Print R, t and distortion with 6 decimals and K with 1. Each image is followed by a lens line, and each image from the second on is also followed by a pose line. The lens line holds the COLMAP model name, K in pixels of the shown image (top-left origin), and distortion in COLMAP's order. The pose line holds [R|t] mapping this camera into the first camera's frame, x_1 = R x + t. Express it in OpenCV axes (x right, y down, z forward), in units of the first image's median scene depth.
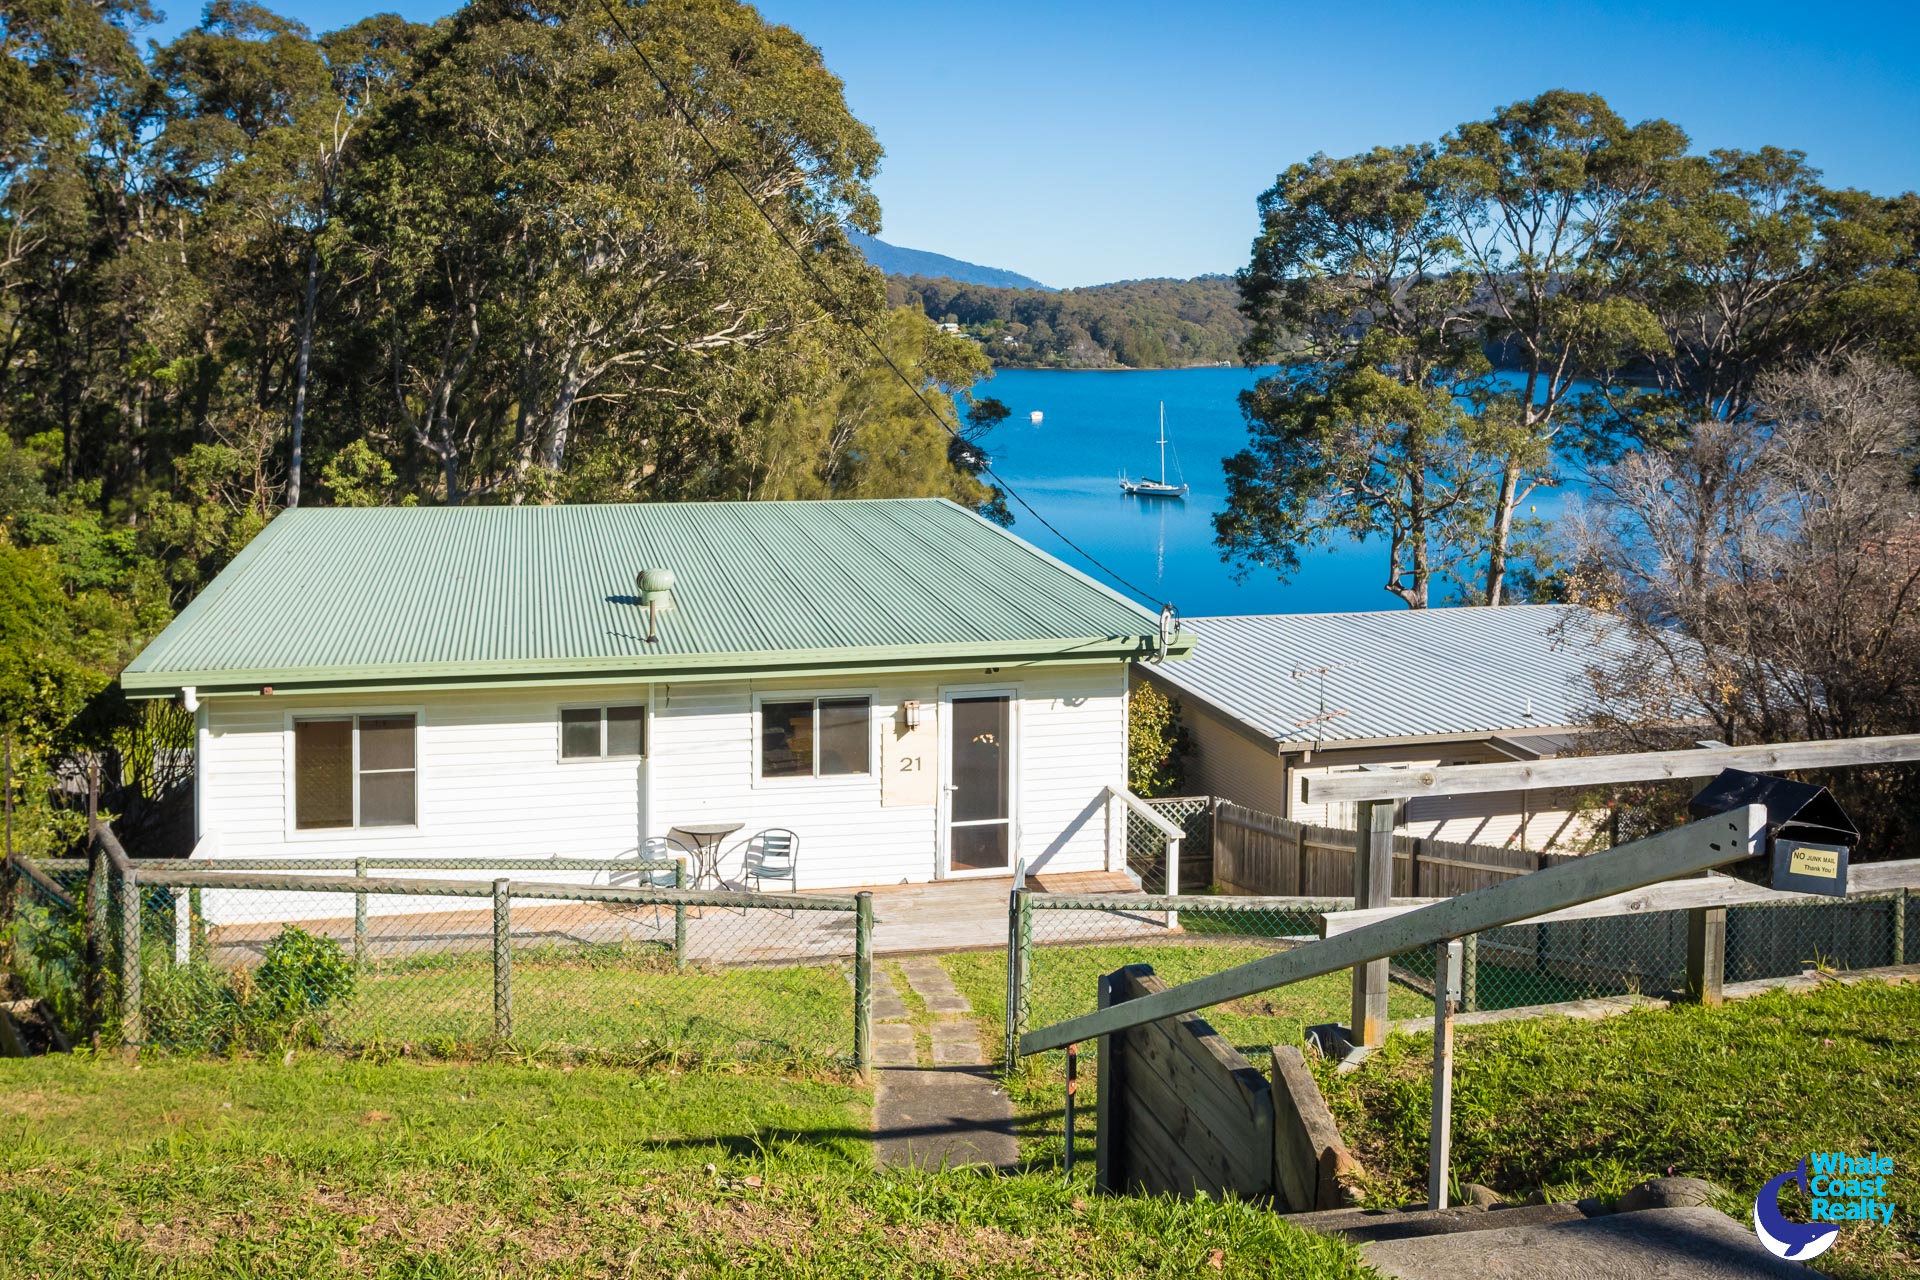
lens RADIAL K [[1589.8, 0, 964.2], [0, 1589.8, 639.9], [0, 0, 1]] dist [0.009408, -0.025899]
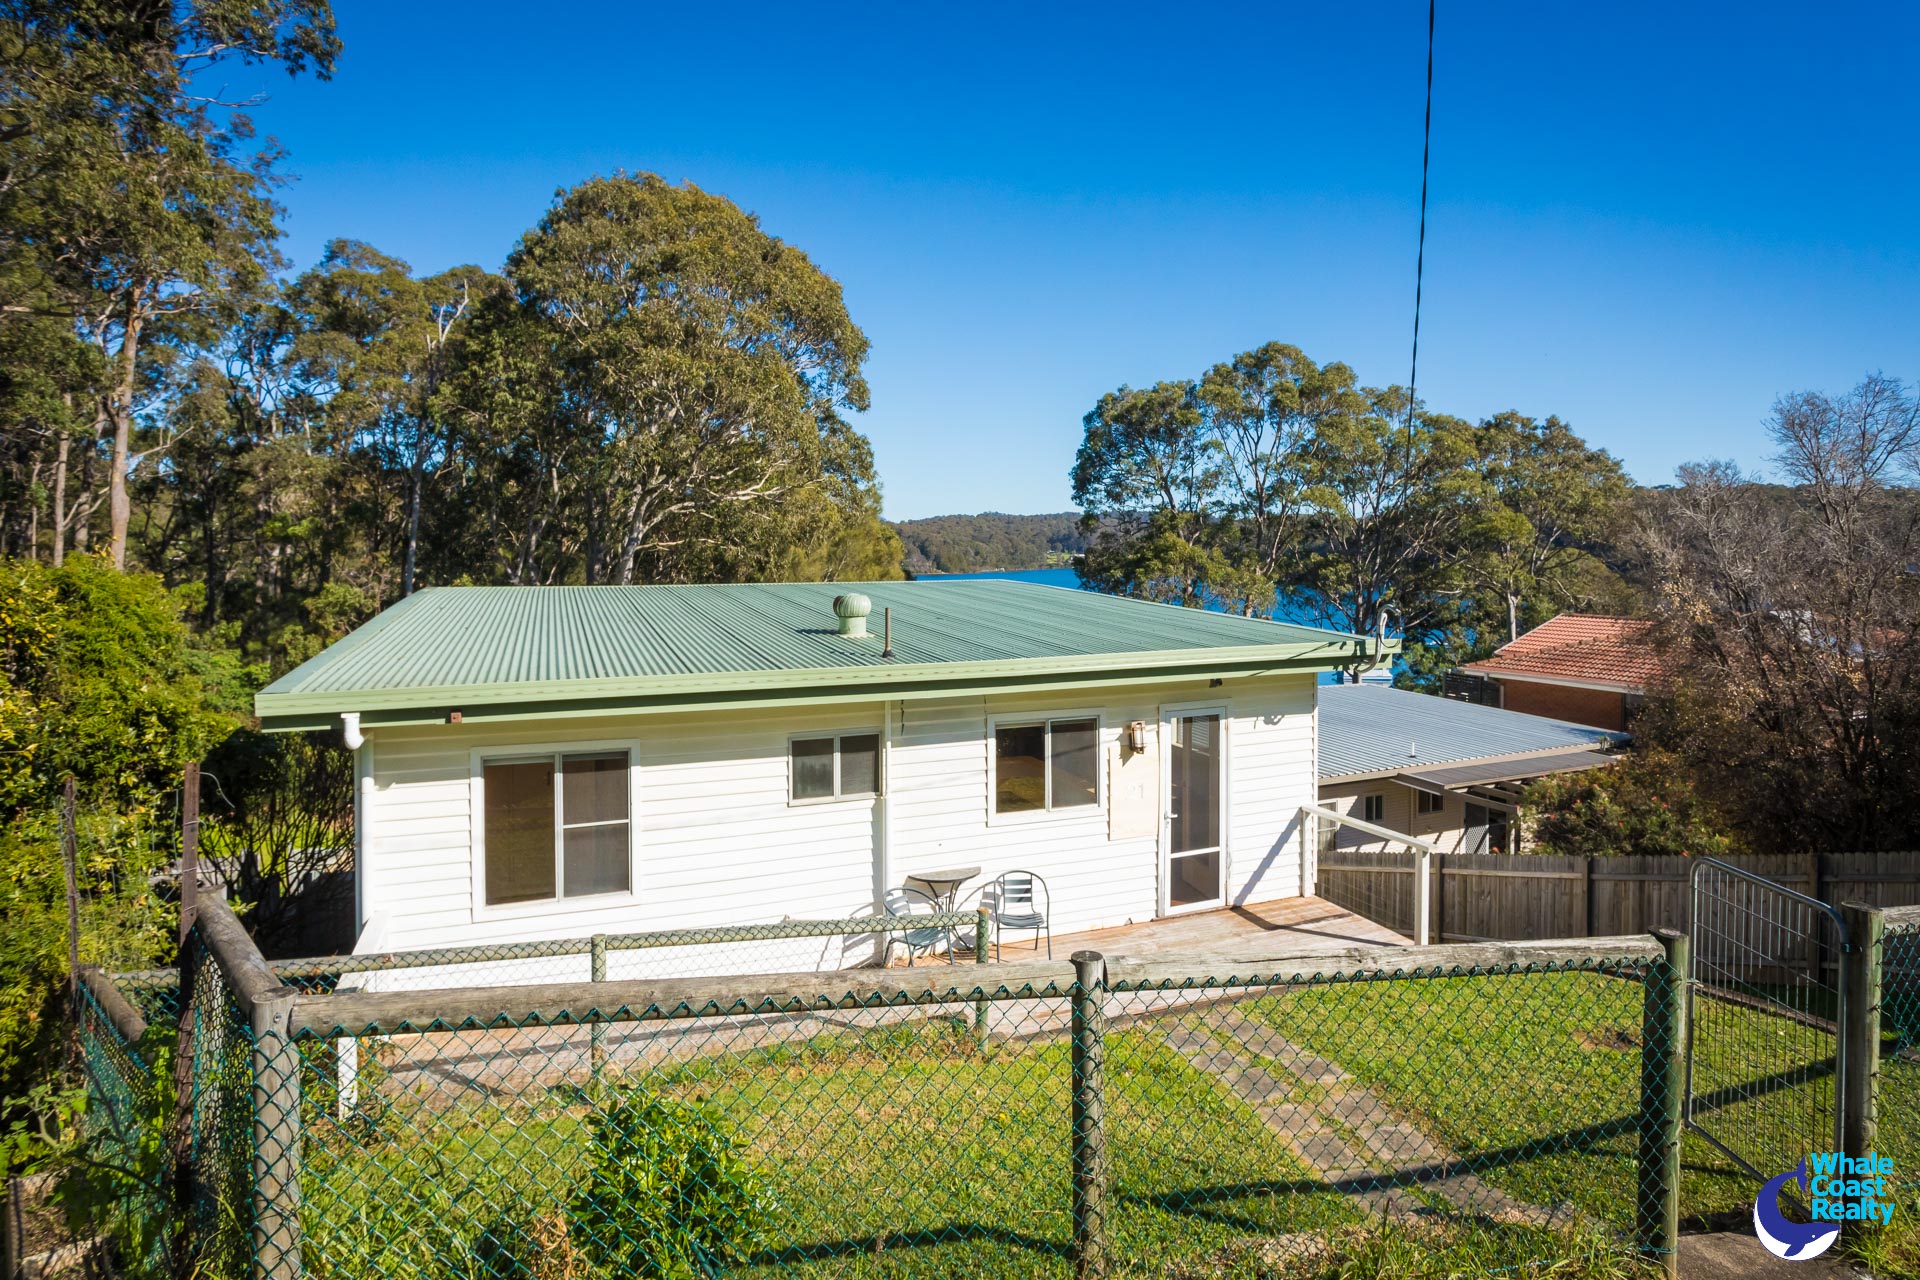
lens RADIAL K [[1105.8, 0, 914.3], [0, 1105.8, 638.0], [0, 0, 1]] dist [-0.010310, 0.000681]
pose [[0.996949, -0.058206, 0.052014, -0.186203], [0.063307, 0.992716, -0.102506, 0.046442], [-0.045668, 0.105486, 0.993372, 0.353533]]
